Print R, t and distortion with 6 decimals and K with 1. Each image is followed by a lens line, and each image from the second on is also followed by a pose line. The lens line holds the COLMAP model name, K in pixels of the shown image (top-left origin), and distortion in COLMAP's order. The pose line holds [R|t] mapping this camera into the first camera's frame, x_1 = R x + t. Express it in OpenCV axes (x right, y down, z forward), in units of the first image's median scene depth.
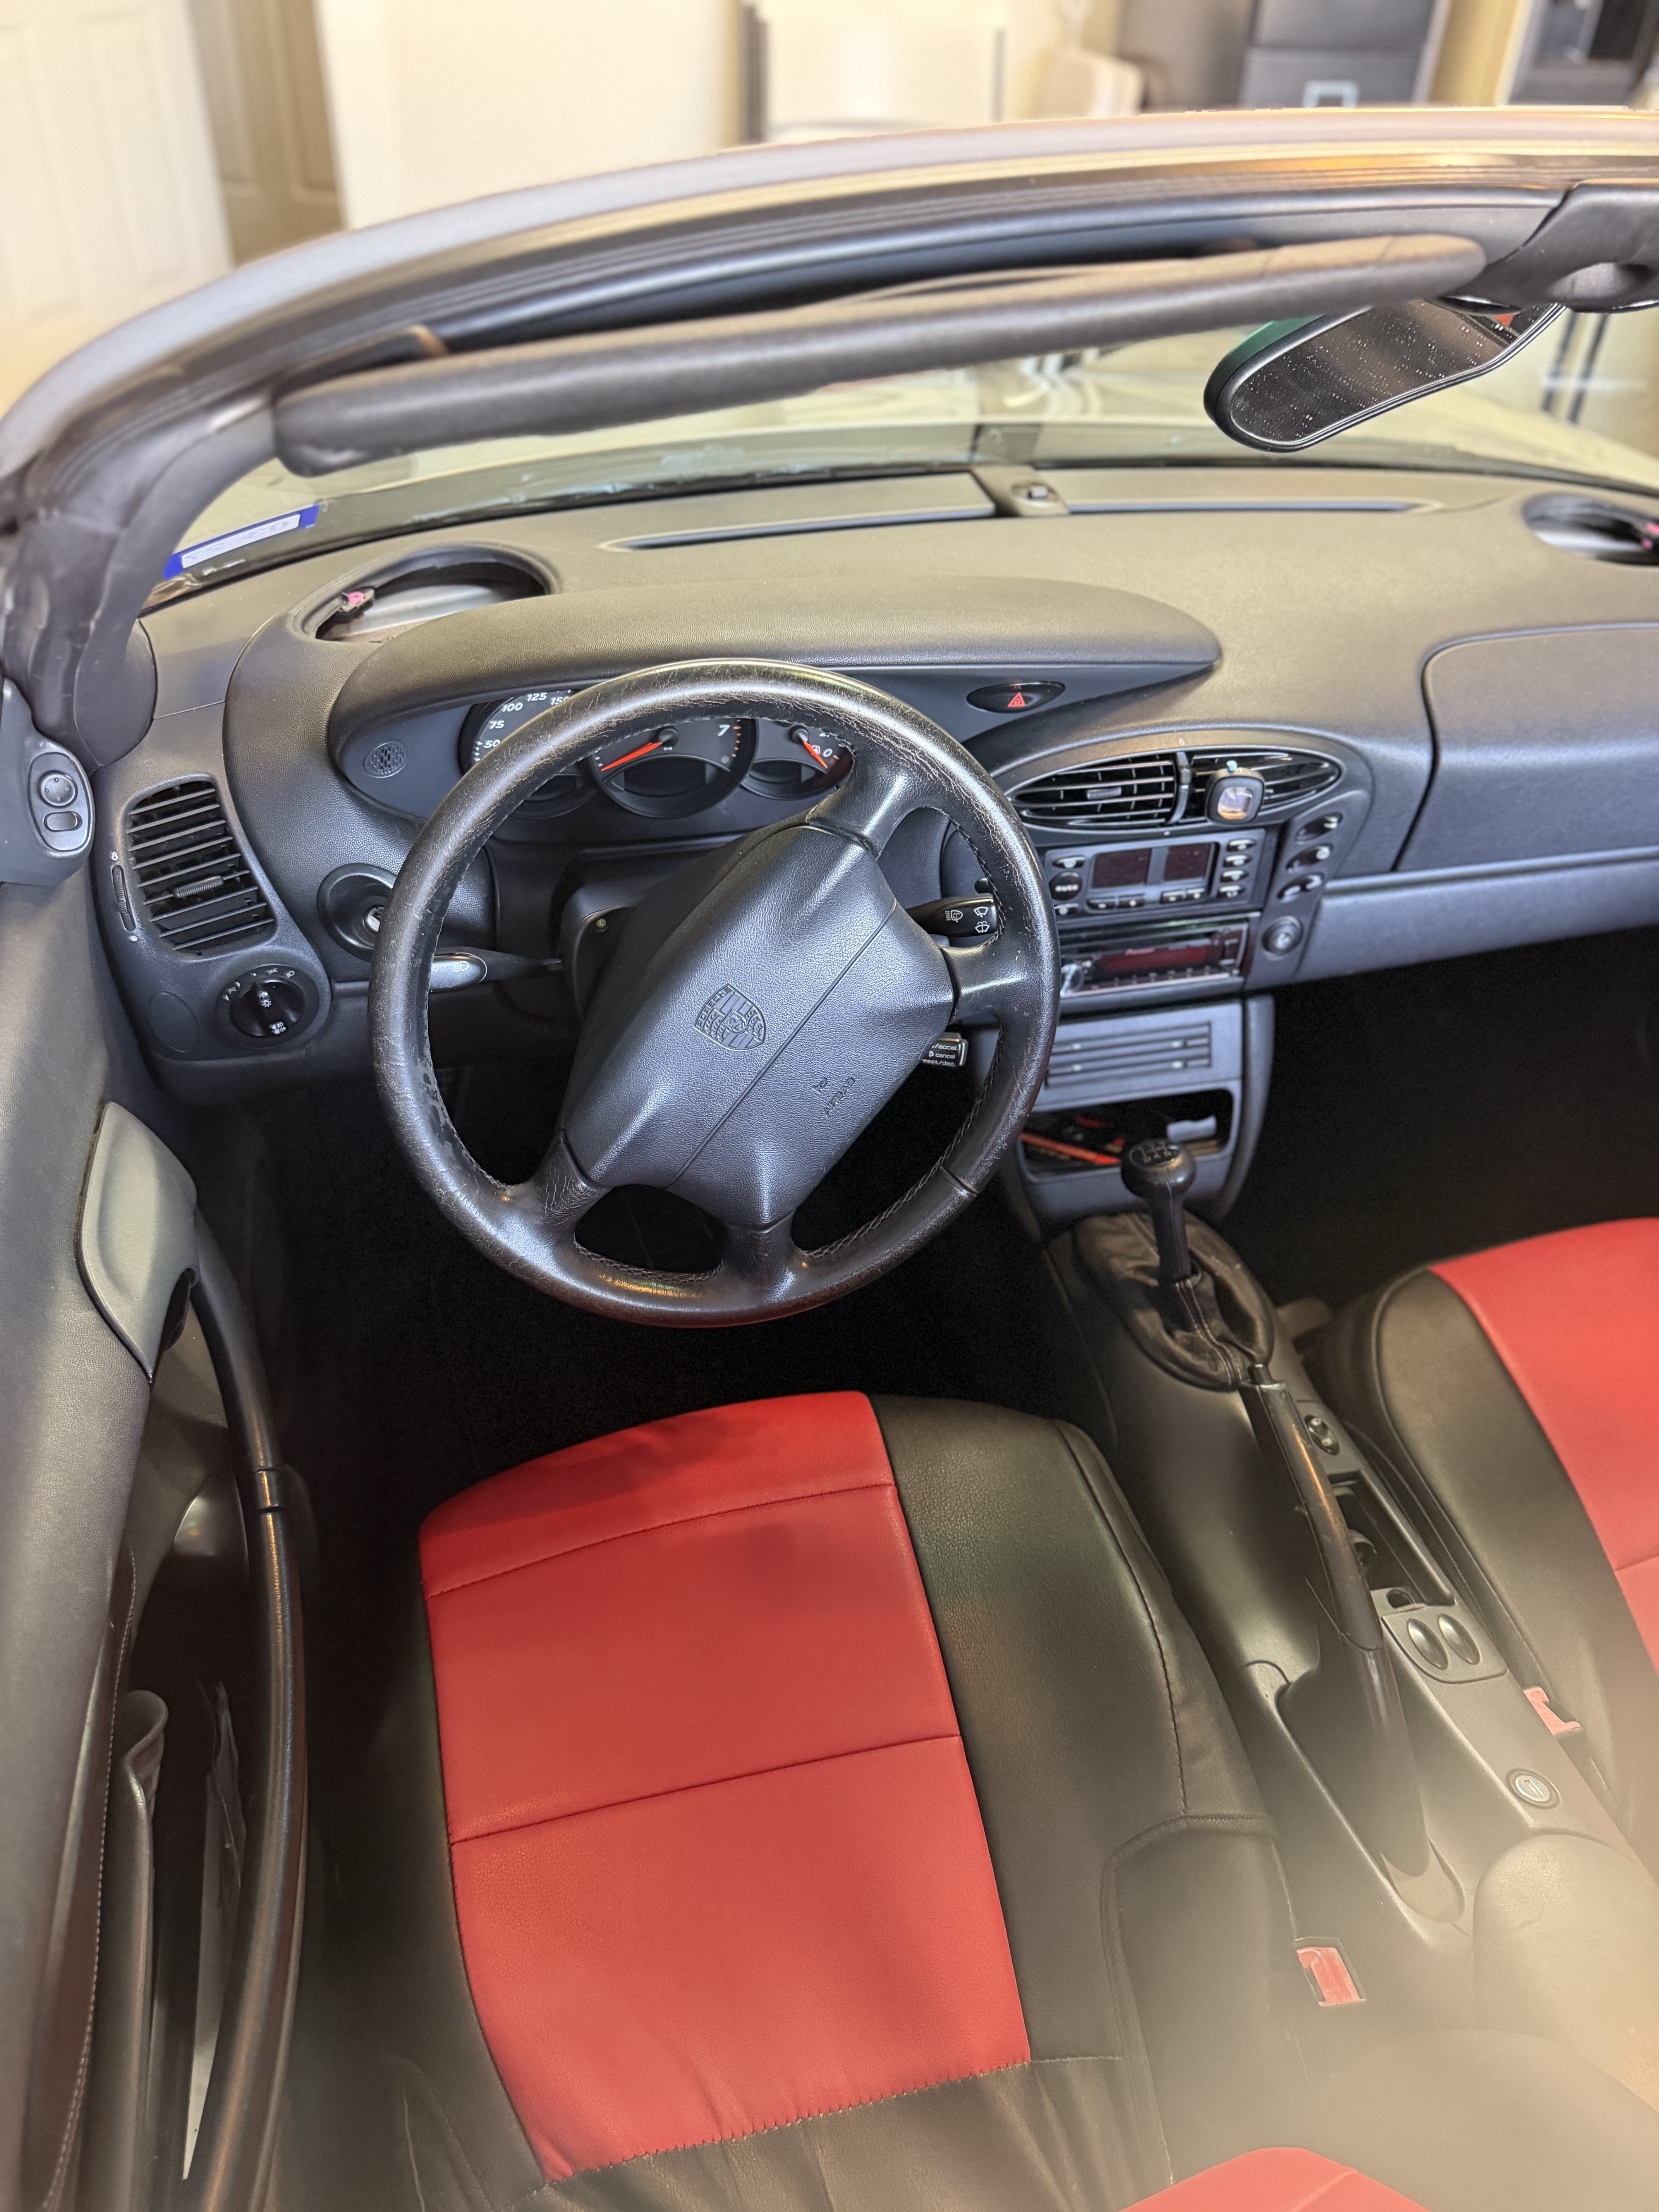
lens RADIAL K [[1538.3, 0, 813.0], [0, 1538.3, 1094.7], [0, 0, 1]] dist [0.109331, -0.174062]
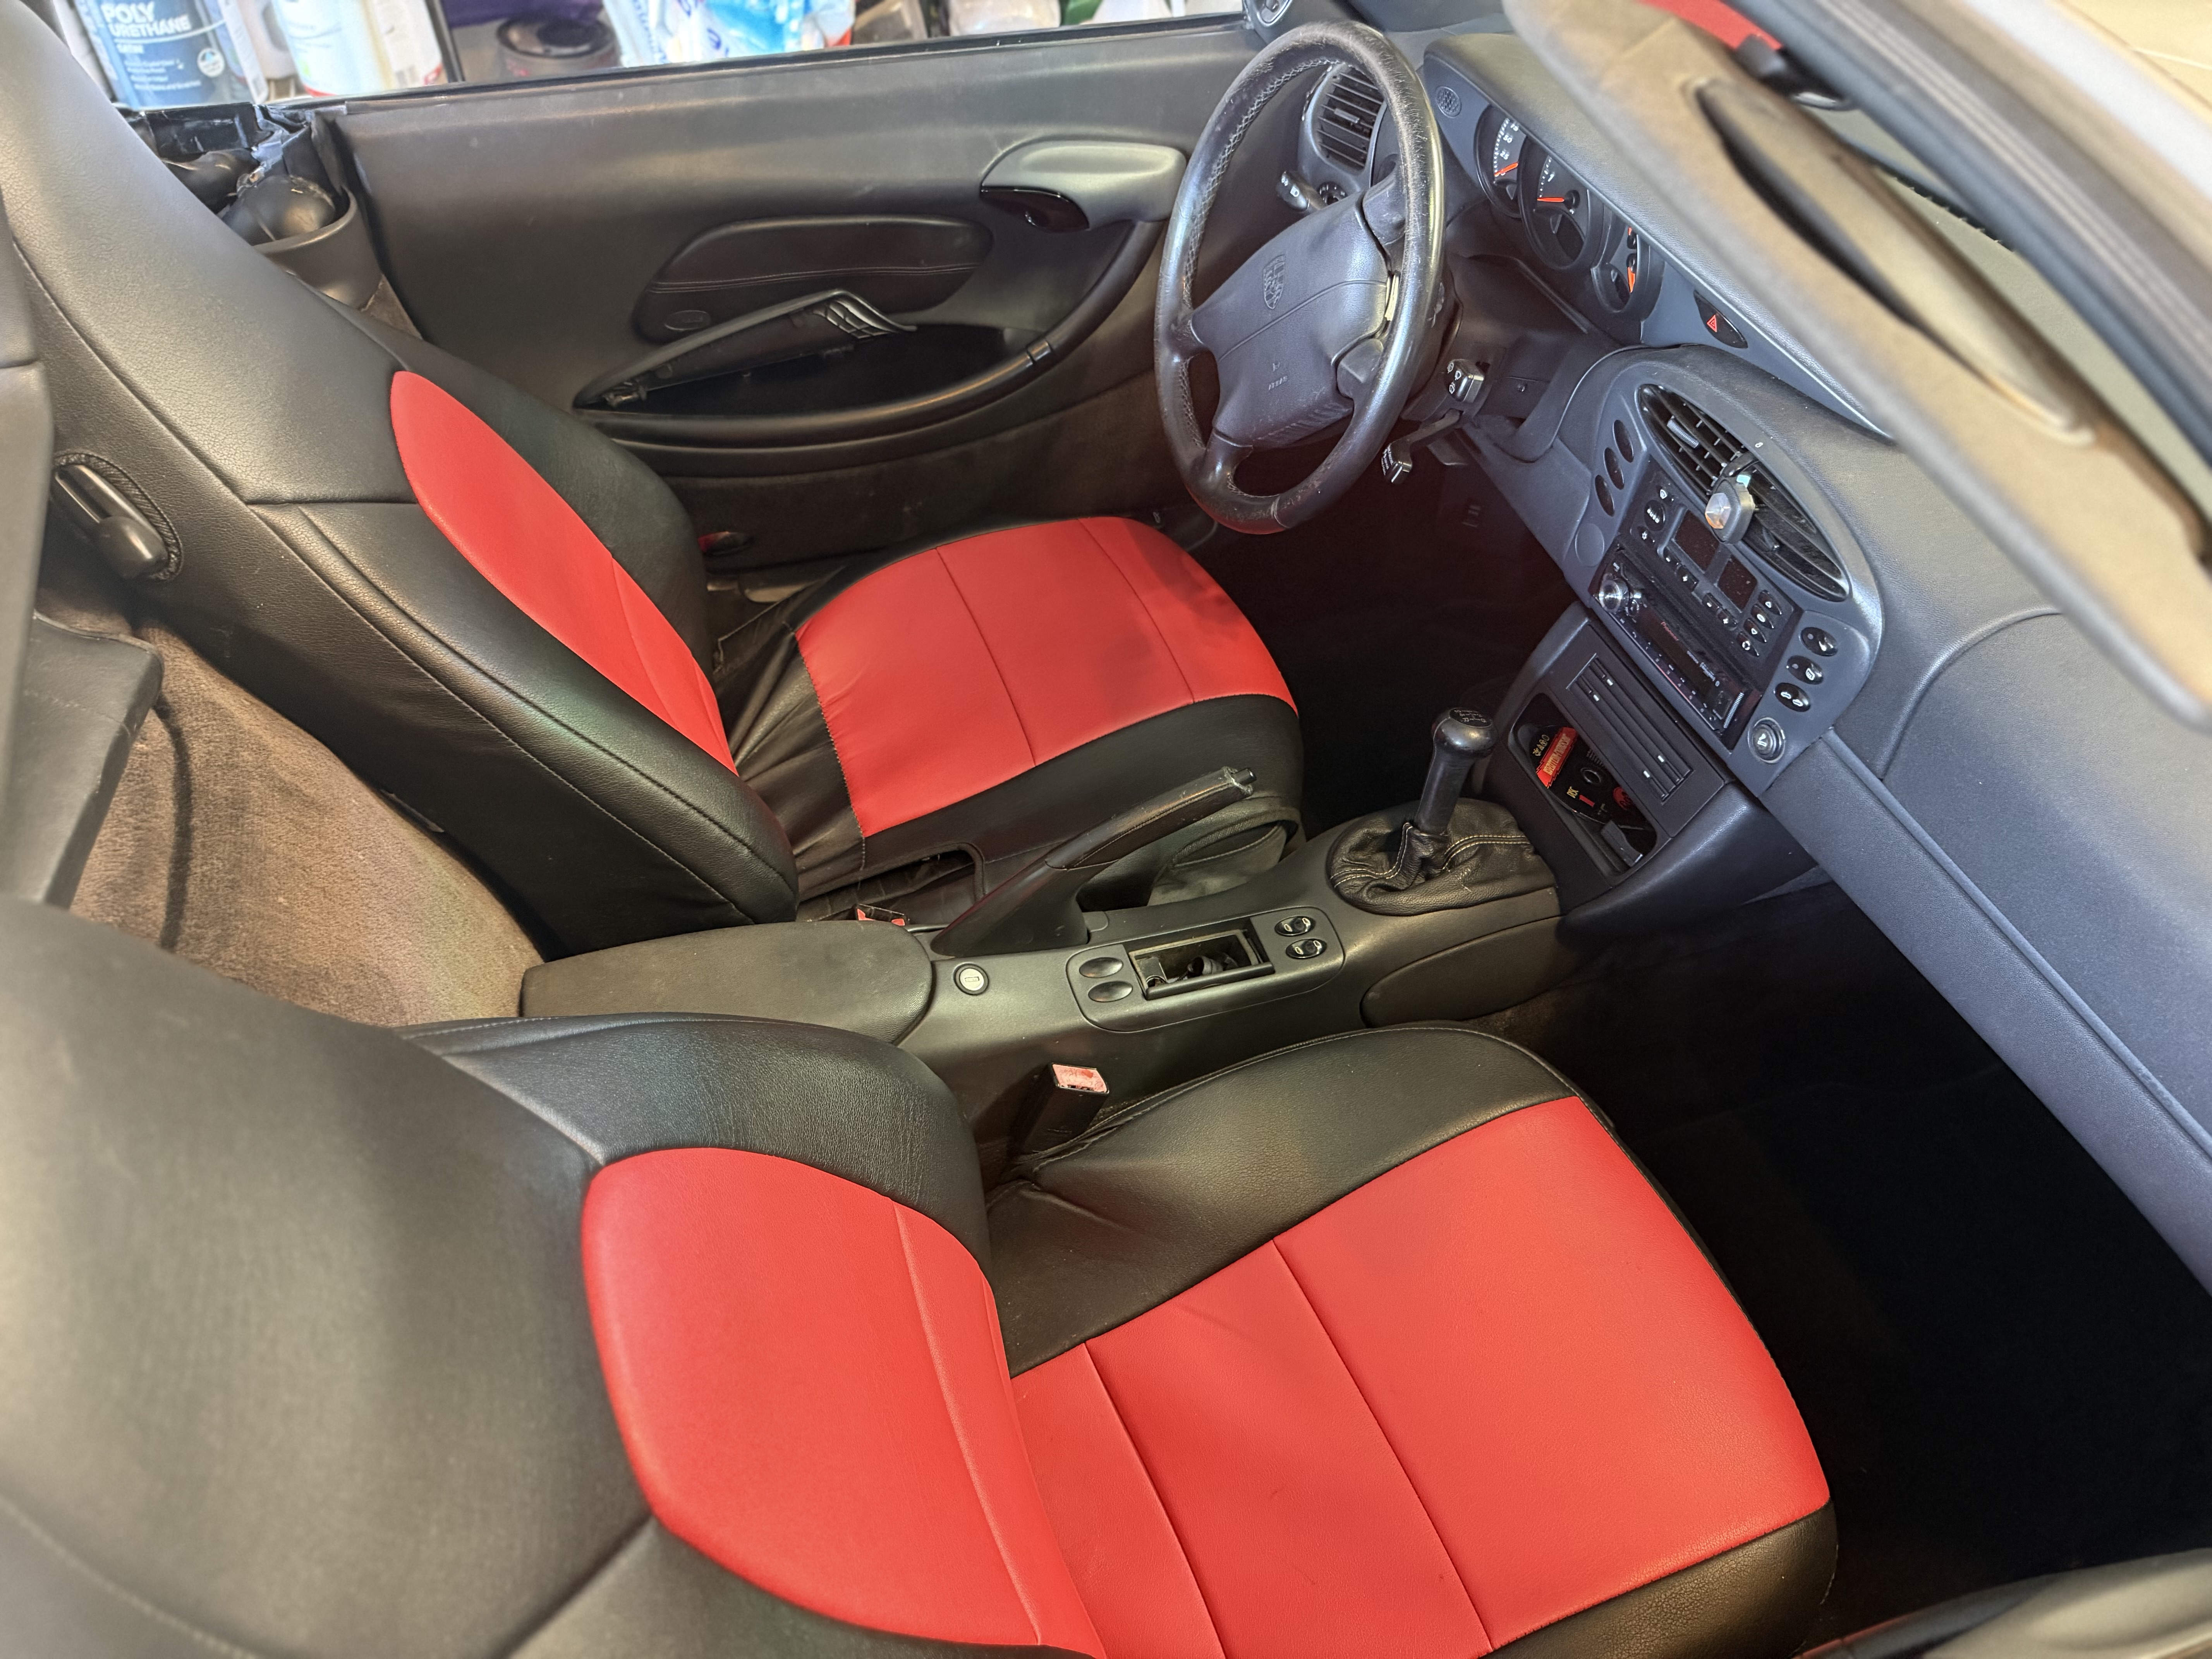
lens RADIAL K [[1538.3, 0, 1112.9], [0, 1538.3, 841.3], [0, 0, 1]] dist [0.109331, -0.174062]
pose [[0.086184, 0.704057, -0.704895, 1.107094], [-0.676980, 0.560476, 0.477038, -0.285298], [0.730938, 0.436086, 0.524936, 0.279792]]
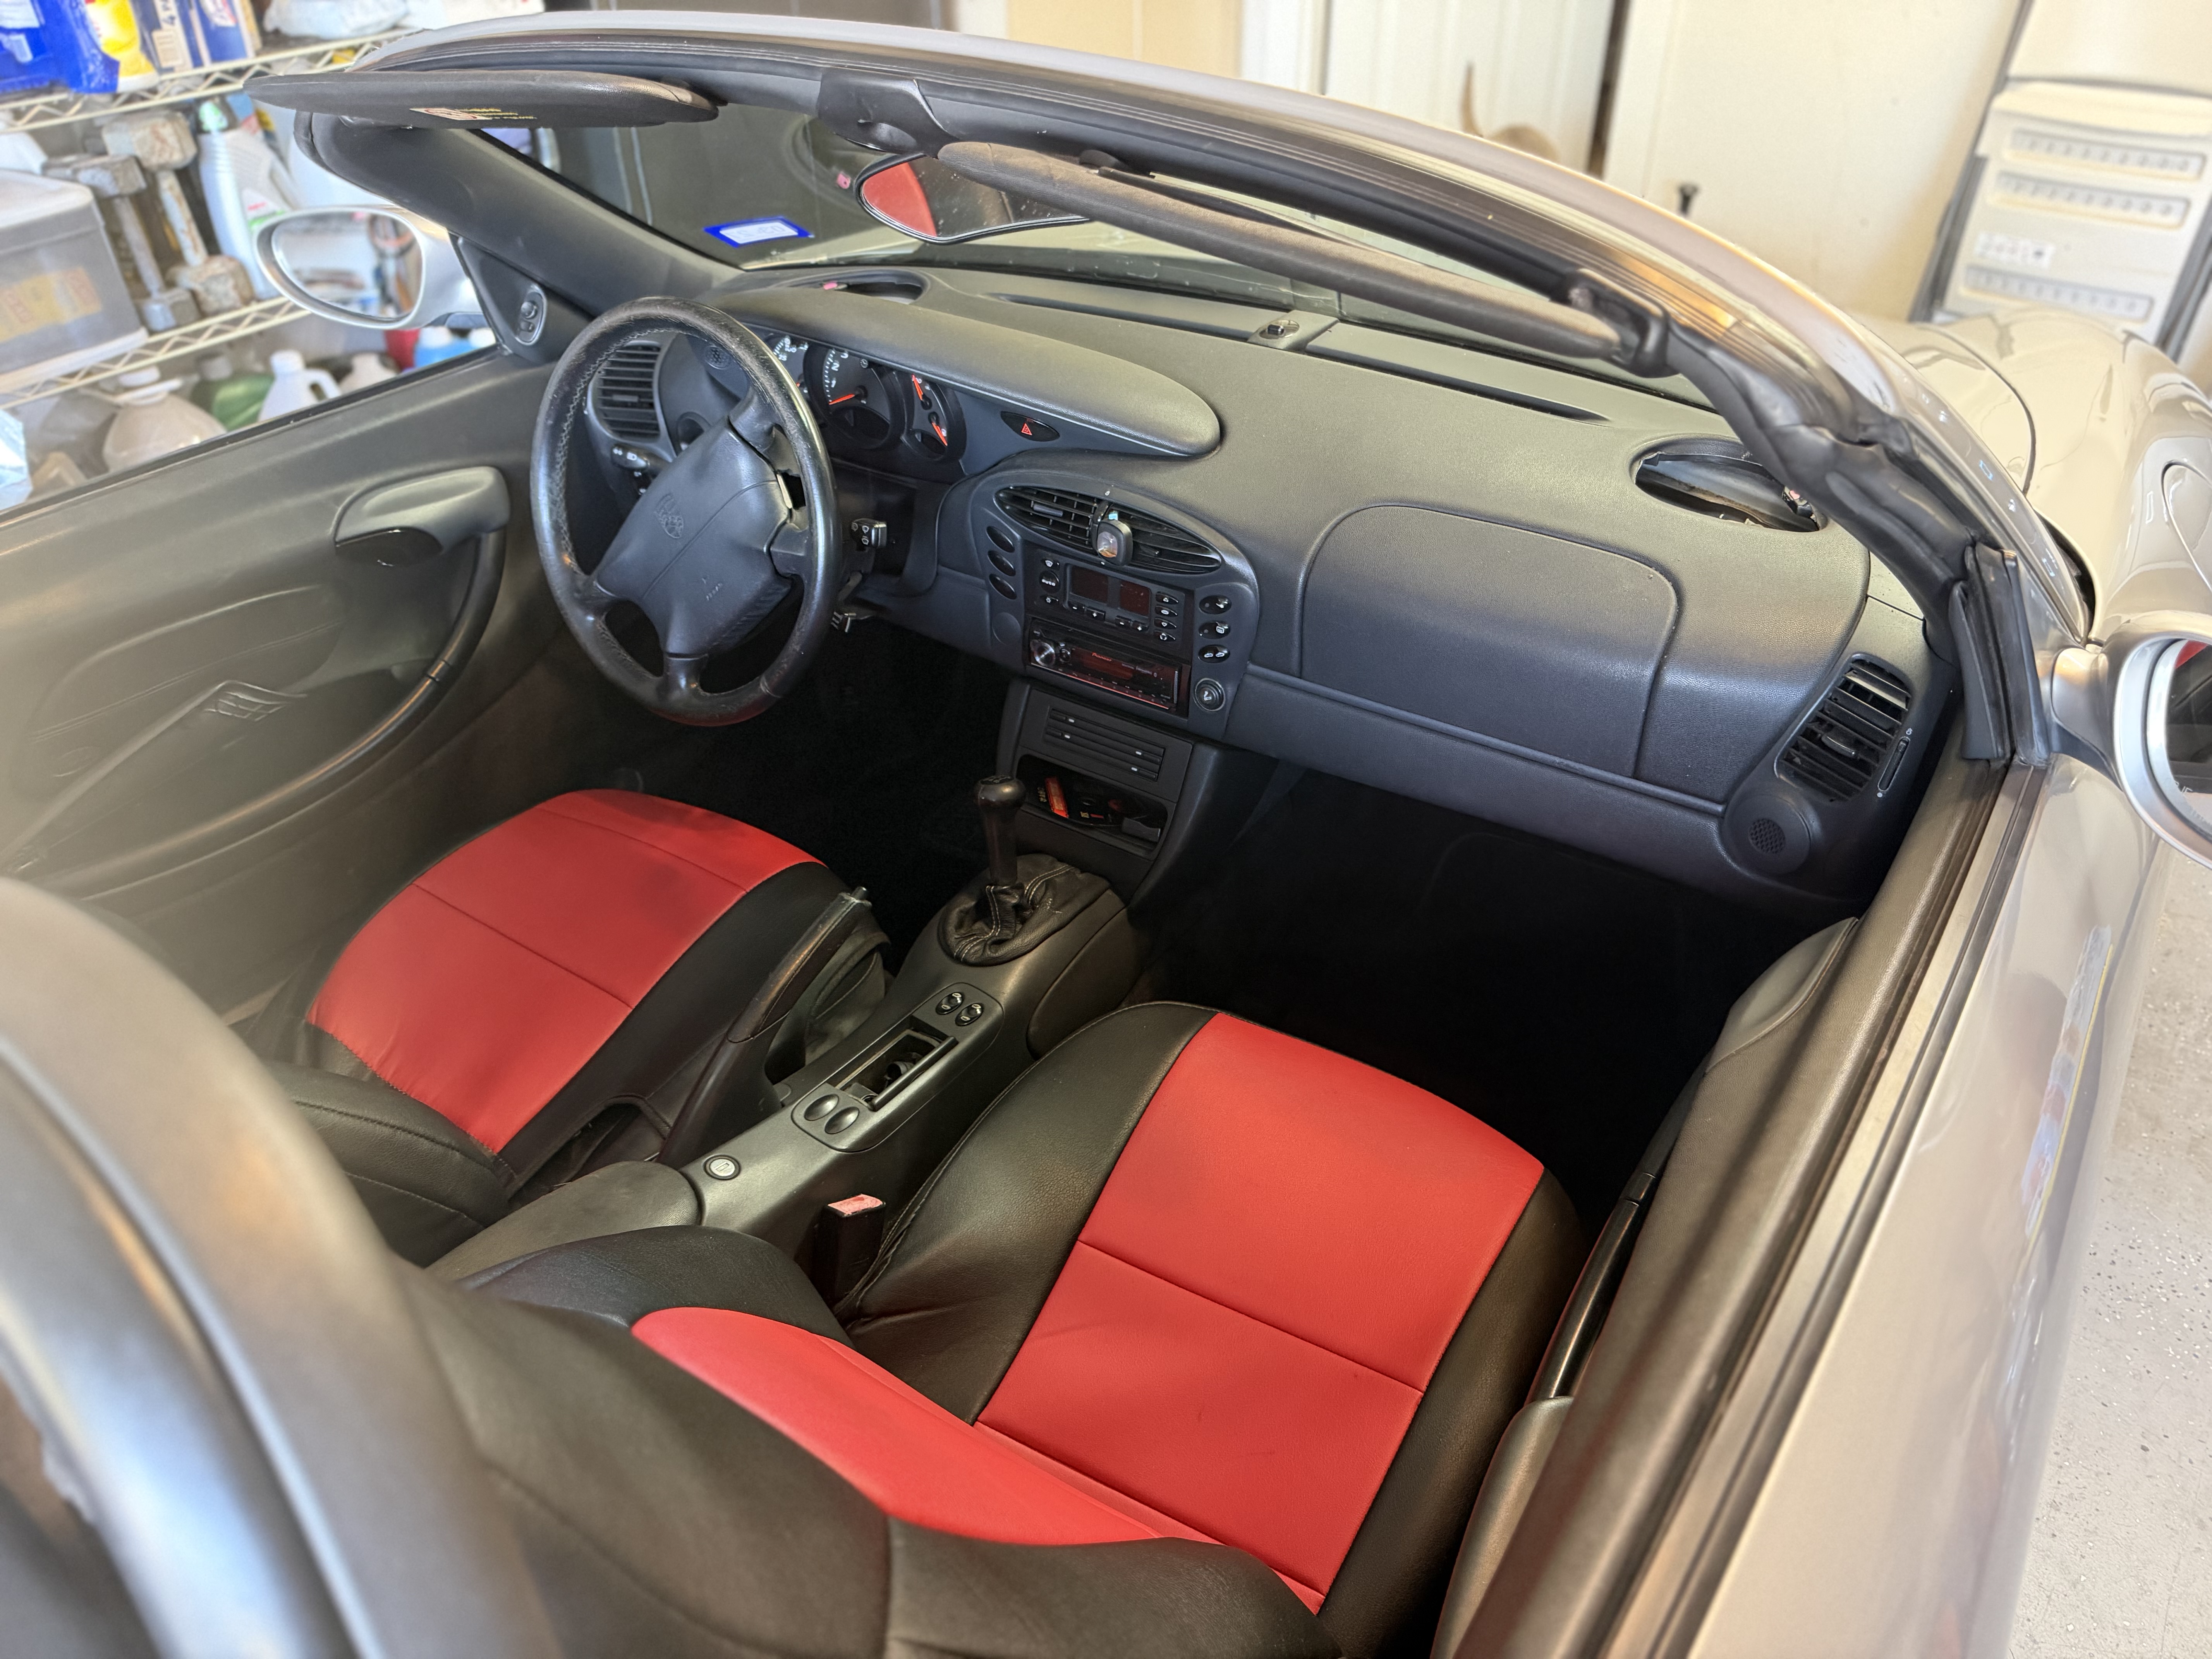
lens RADIAL K [[1538.3, 0, 1112.9], [0, 1538.3, 841.3], [0, 0, 1]] dist [0.109331, -0.174062]
pose [[0.657849, 0.393723, -0.642041, 1.223360], [-0.454840, 0.887151, 0.077995, -0.068226], [0.600296, 0.240716, 0.762693, 0.065708]]
